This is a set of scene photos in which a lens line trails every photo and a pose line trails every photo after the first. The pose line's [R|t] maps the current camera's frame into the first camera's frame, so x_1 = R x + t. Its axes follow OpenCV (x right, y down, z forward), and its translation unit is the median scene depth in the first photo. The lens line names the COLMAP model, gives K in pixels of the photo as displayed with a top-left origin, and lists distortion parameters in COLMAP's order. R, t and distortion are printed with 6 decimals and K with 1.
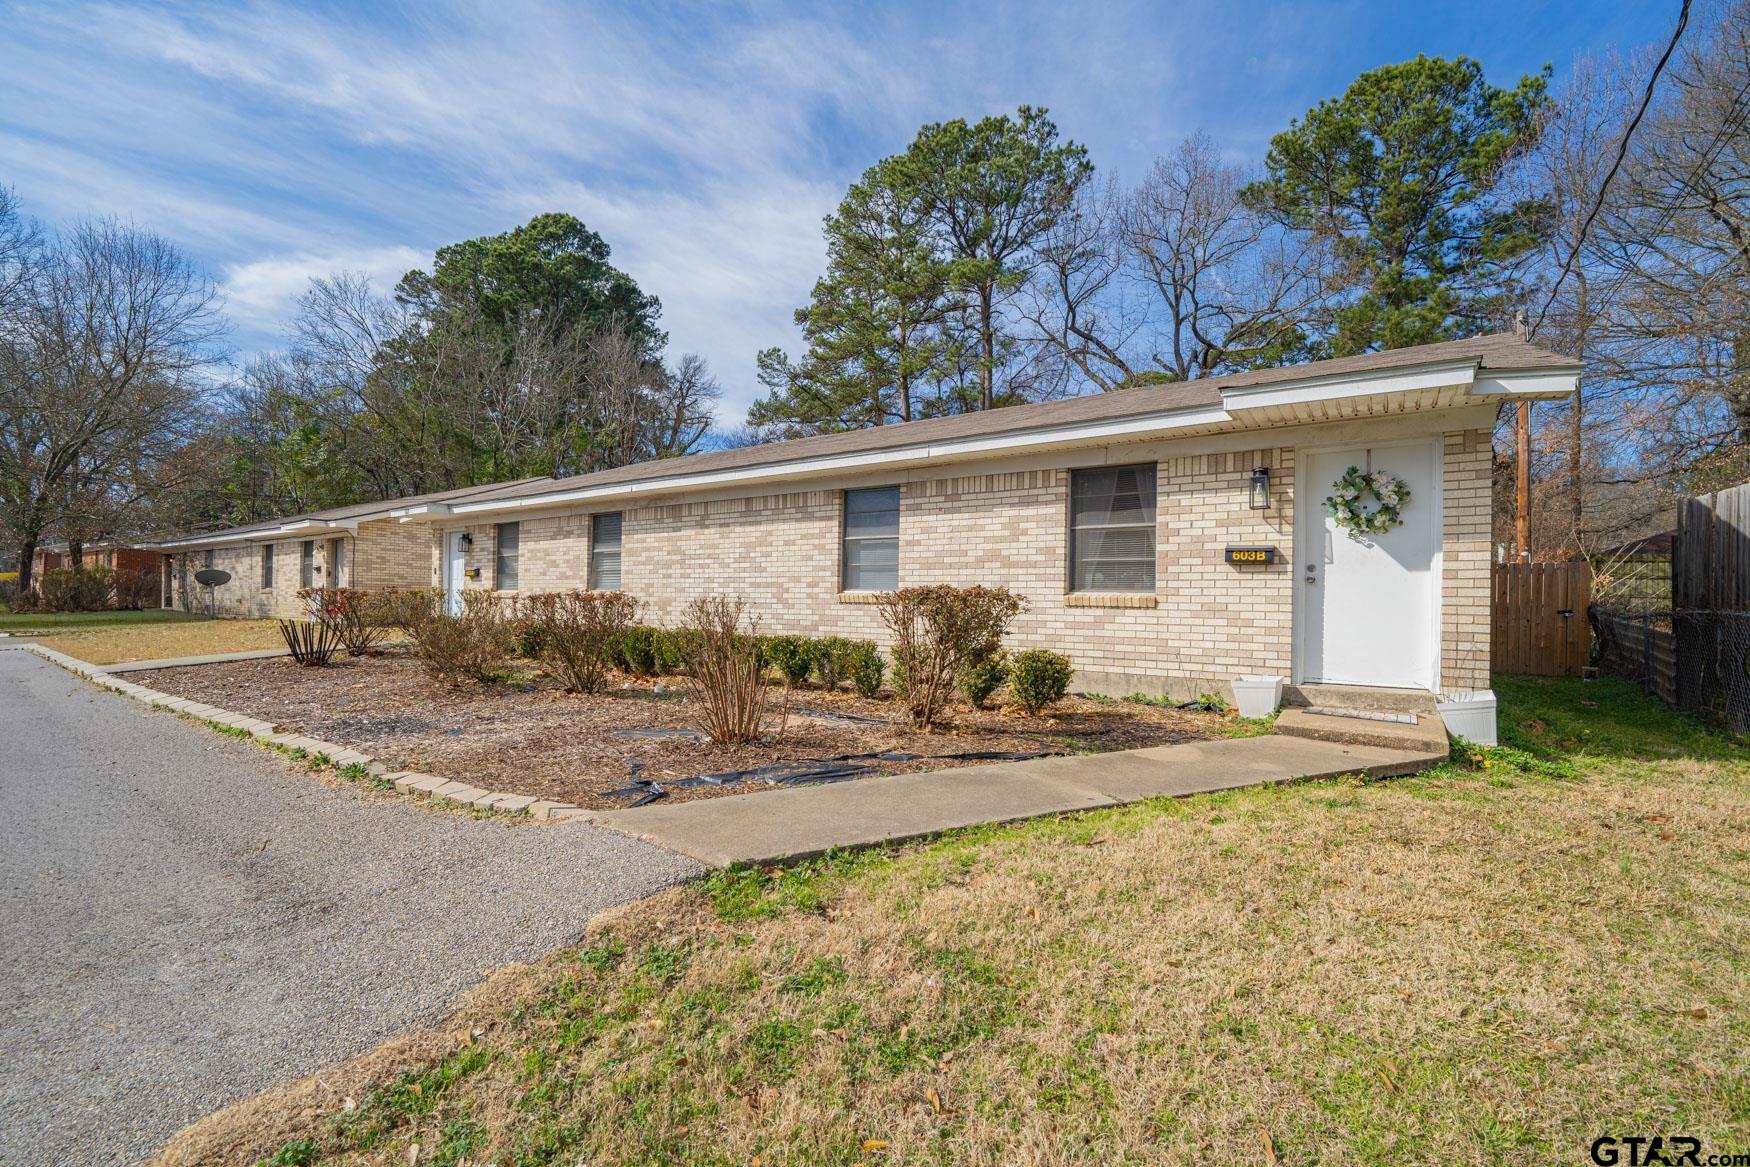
lens RADIAL K [[712.5, 0, 874.2], [0, 712.5, 594.1], [0, 0, 1]] dist [-0.002583, 0.000018]
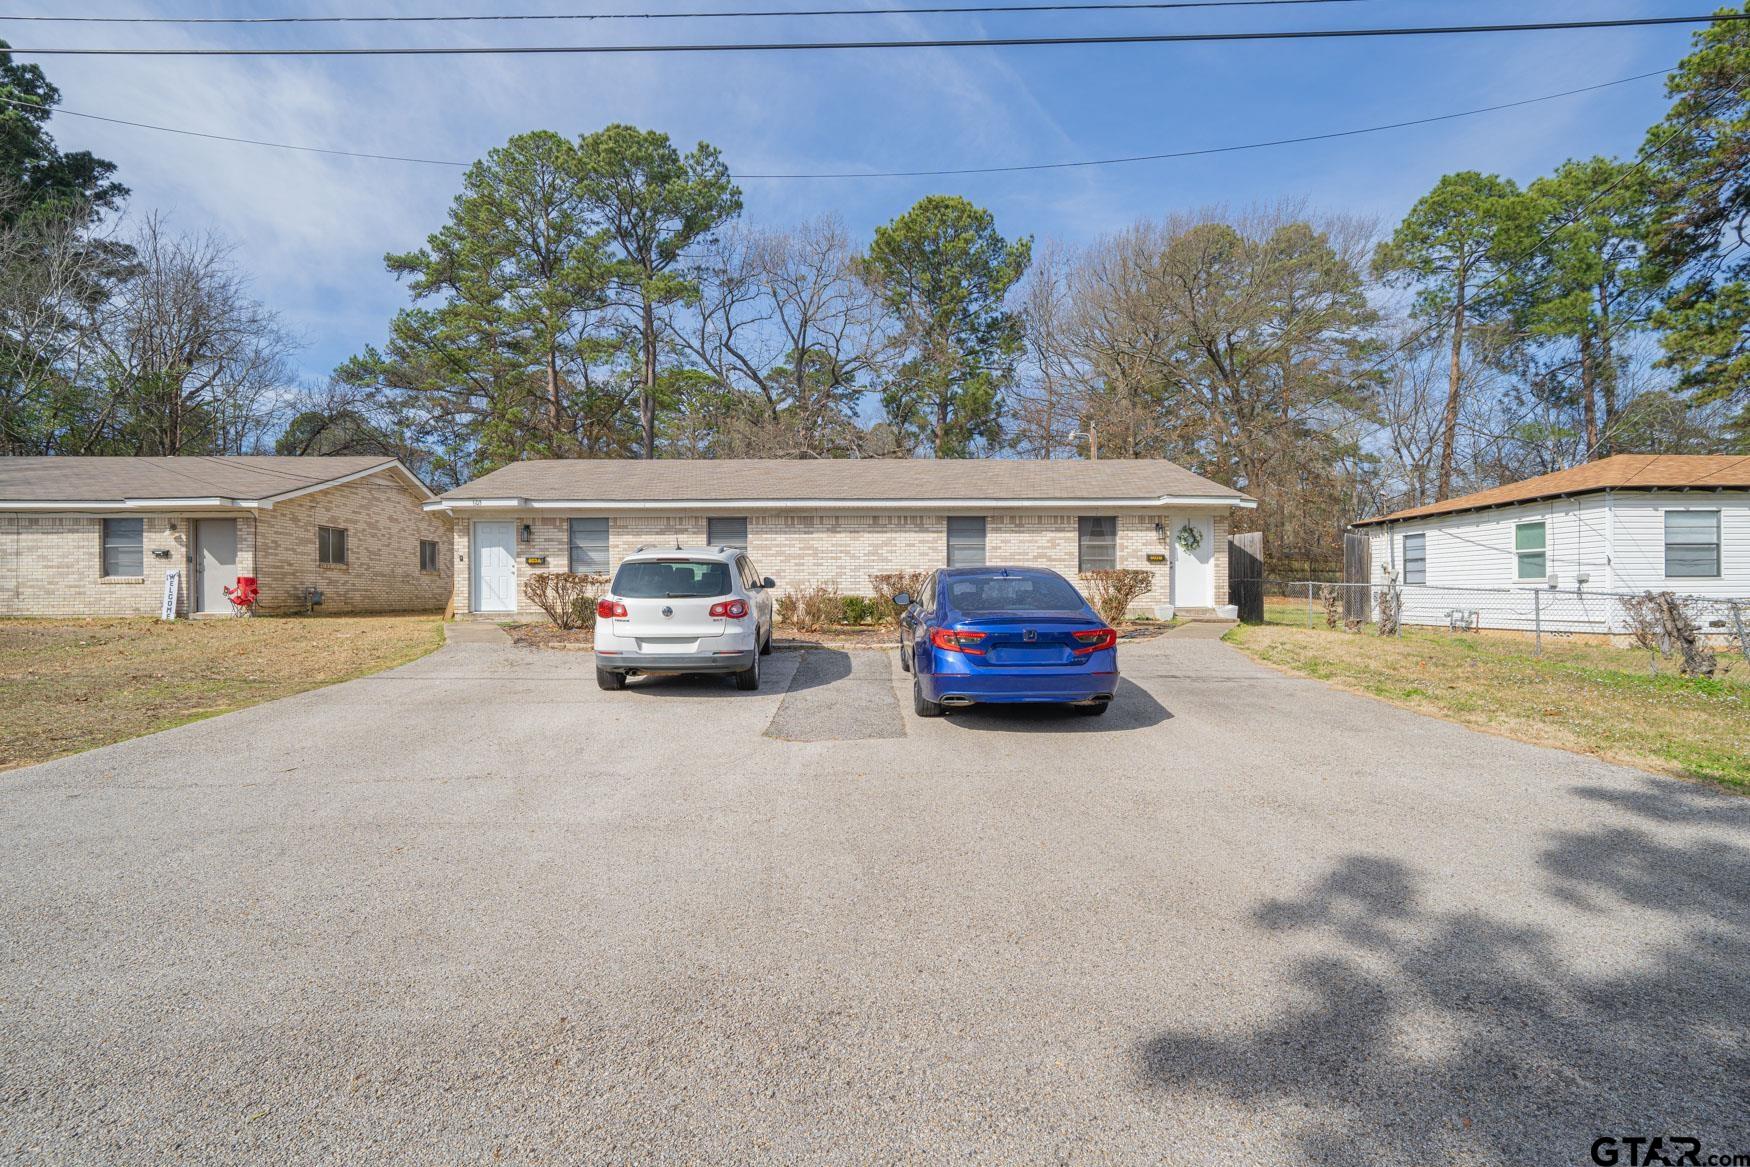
lens RADIAL K [[745.1, 0, 872.1], [0, 745.1, 575.6], [0, 0, 1]] dist [0.003323, 0.000121]
pose [[0.809362, -0.000748, 0.587309, -1.352845], [0.011625, 0.999824, -0.014746, 0.027058], [-0.587195, 0.018762, 0.809228, -0.400223]]
